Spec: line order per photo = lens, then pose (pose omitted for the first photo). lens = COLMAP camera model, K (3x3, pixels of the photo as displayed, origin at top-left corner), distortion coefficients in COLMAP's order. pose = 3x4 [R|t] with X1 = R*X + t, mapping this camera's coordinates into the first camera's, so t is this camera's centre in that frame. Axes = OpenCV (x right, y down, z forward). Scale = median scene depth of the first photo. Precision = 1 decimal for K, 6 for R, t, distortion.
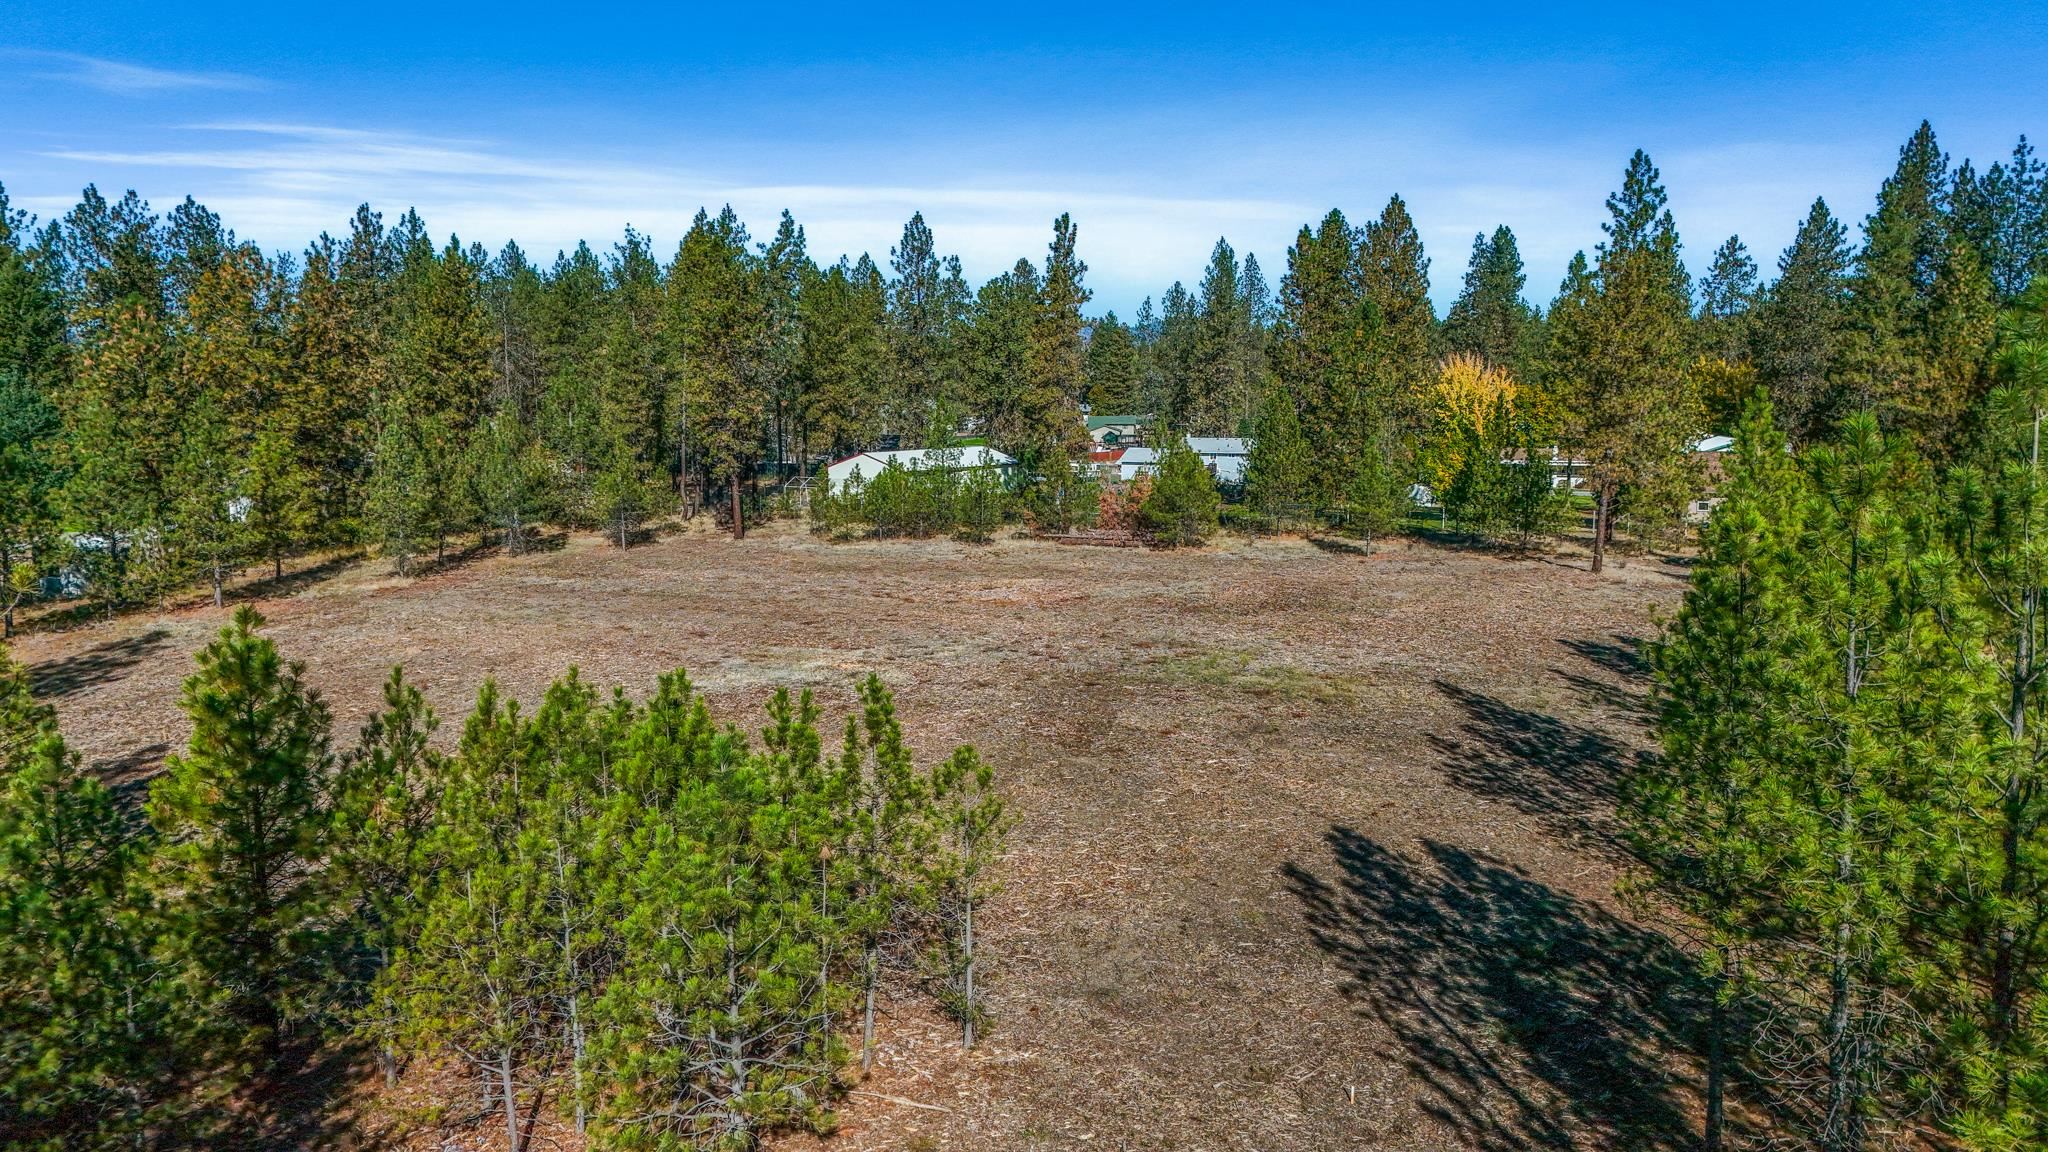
lens RADIAL K [[1486.1, 0, 1020.8], [0, 1486.1, 593.6], [0, 0, 1]] dist [0.081596, -0.074636]
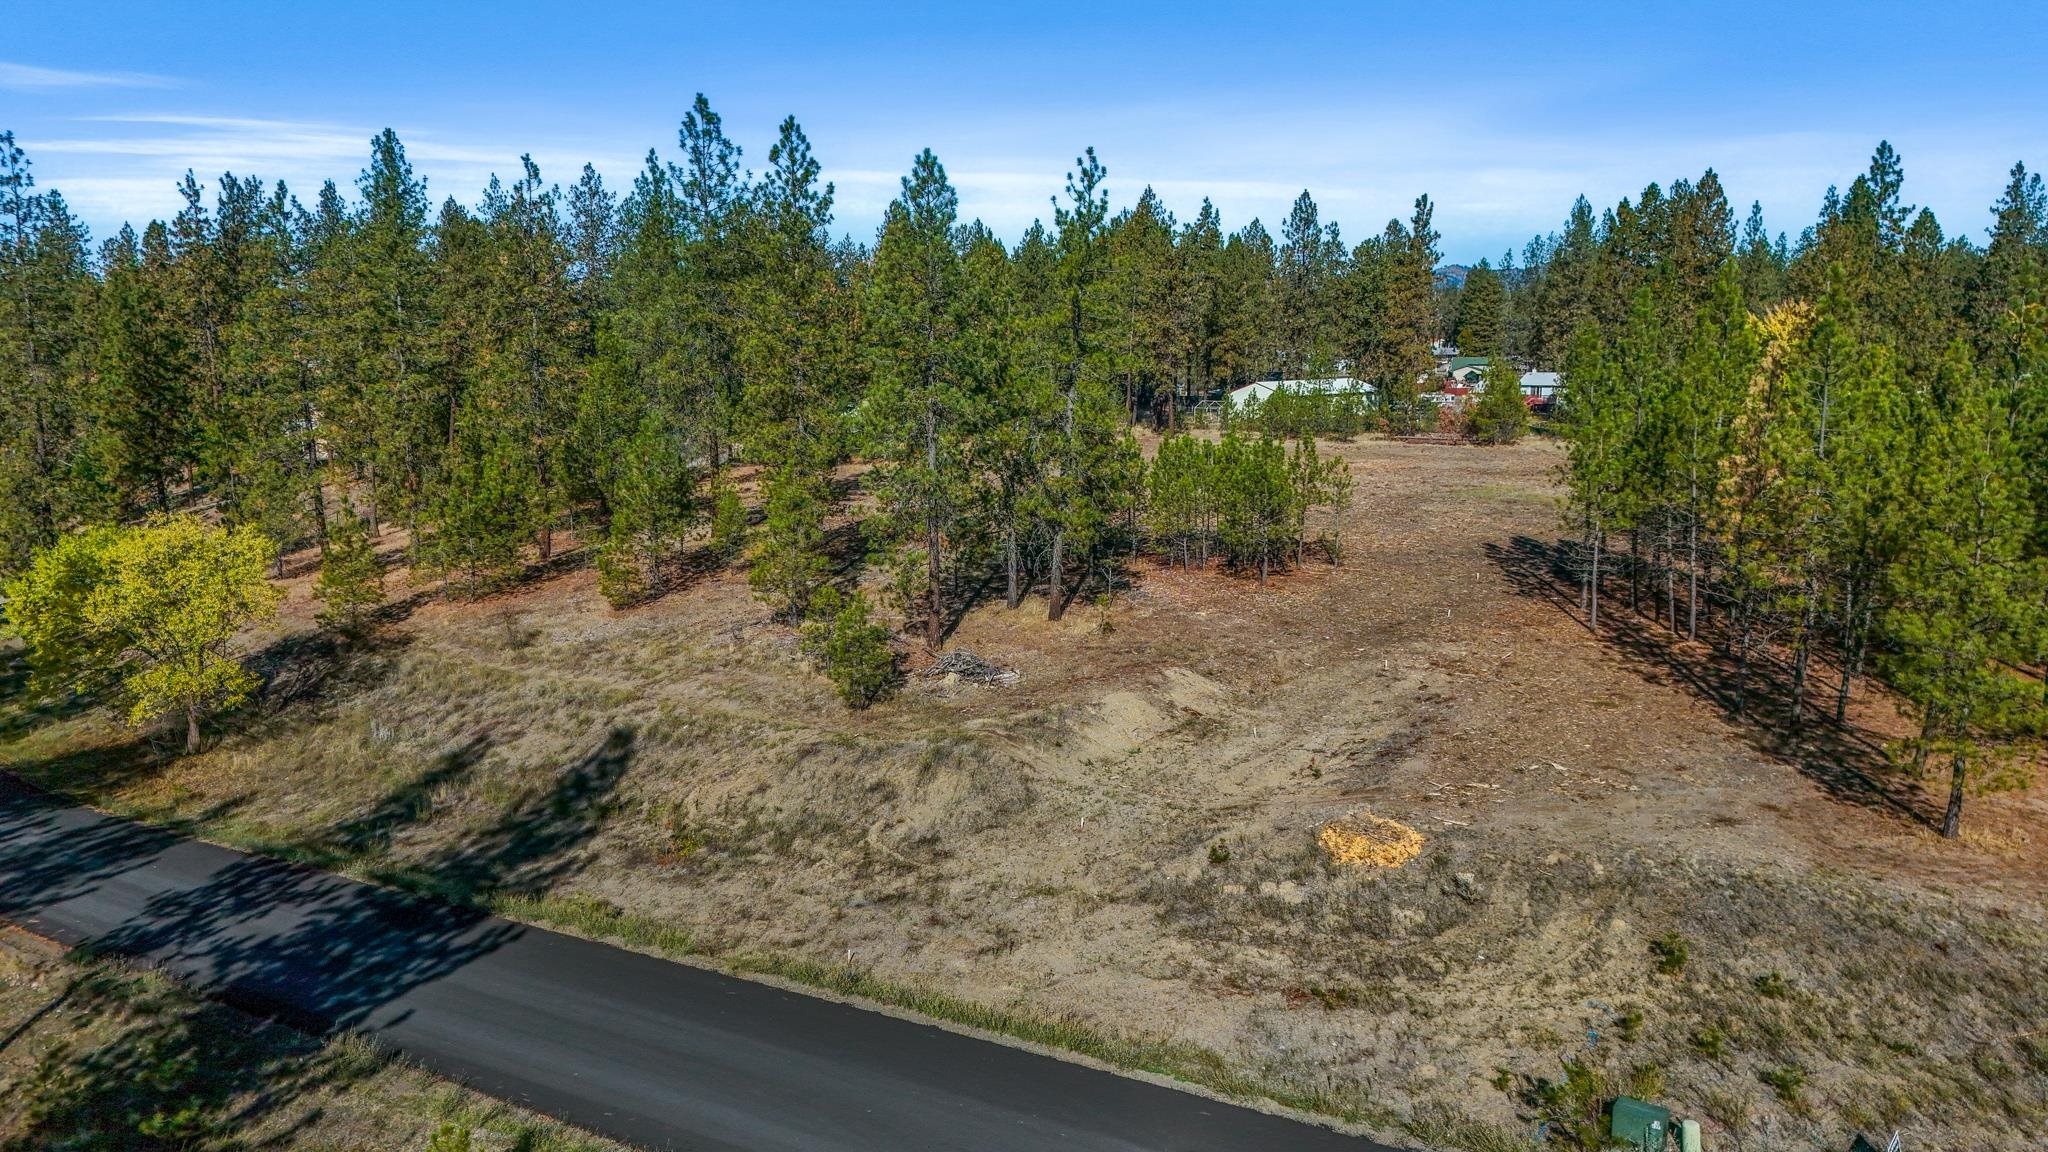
lens RADIAL K [[1486.1, 0, 1022.5], [0, 1486.1, 576.9], [0, 0, 1]] dist [0.081596, -0.074636]
pose [[0.971012, 0.034648, -0.236505, 0.009194], [-0.029220, 0.999224, 0.026416, 0.046084], [0.237237, -0.018739, 0.971271, -0.308079]]
